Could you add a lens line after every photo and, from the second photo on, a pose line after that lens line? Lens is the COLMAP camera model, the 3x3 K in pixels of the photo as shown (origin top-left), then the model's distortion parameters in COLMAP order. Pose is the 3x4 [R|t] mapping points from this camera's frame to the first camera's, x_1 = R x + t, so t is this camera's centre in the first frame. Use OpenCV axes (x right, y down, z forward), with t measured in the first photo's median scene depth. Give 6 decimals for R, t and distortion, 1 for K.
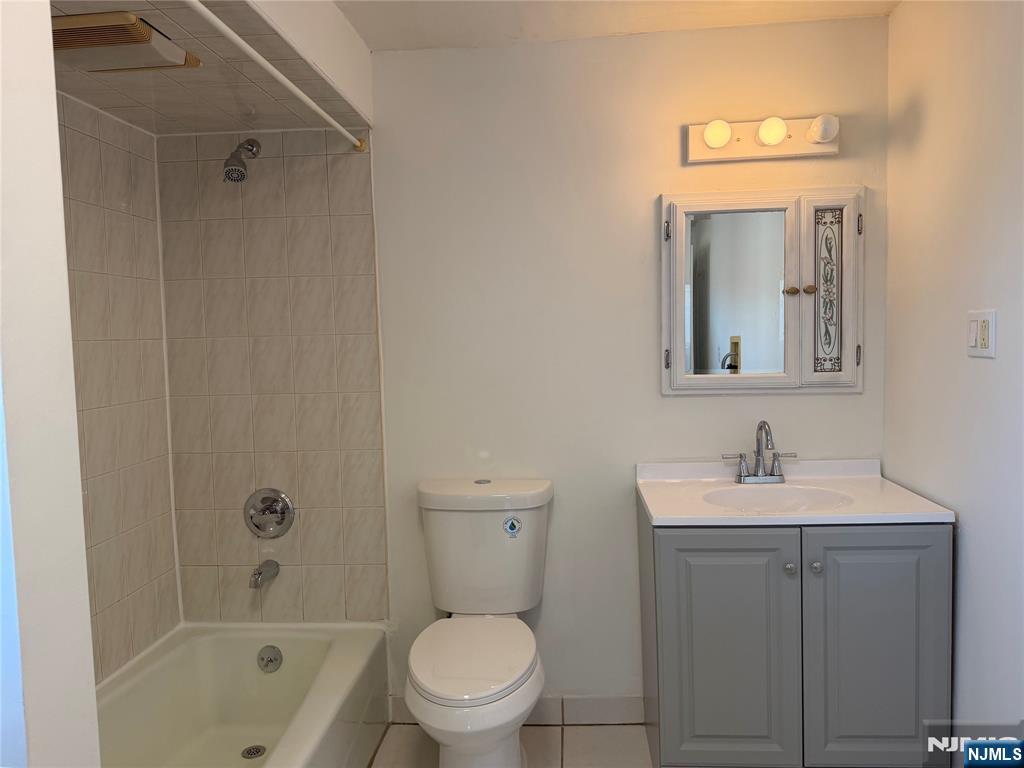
lens RADIAL K [[716.7, 0, 511.0], [0, 716.7, 379.5], [0, 0, 1]] dist [0.085830, -0.123661]
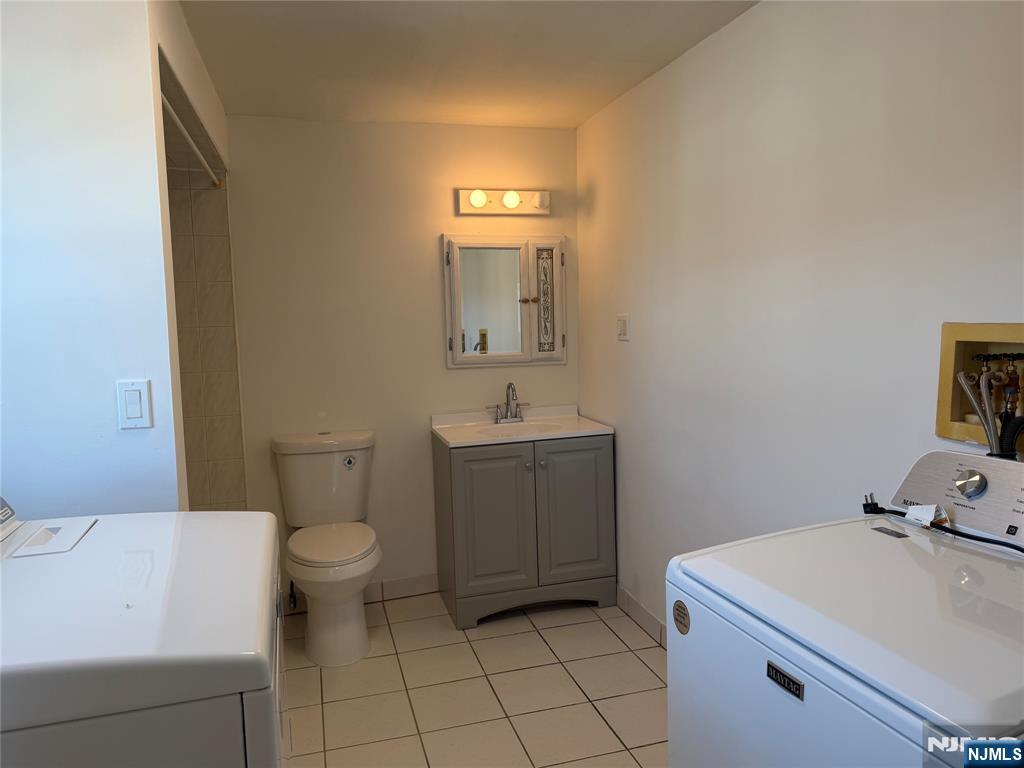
lens RADIAL K [[735.5, 0, 512.0], [0, 735.5, 384.0], [0, 0, 1]] dist [0.131624, -0.000494]
pose [[0.934966, -0.028807, 0.353566, -0.211922], [0.023713, 0.999543, 0.018733, 0.029244], [-0.353945, -0.009130, 0.935222, -0.494589]]
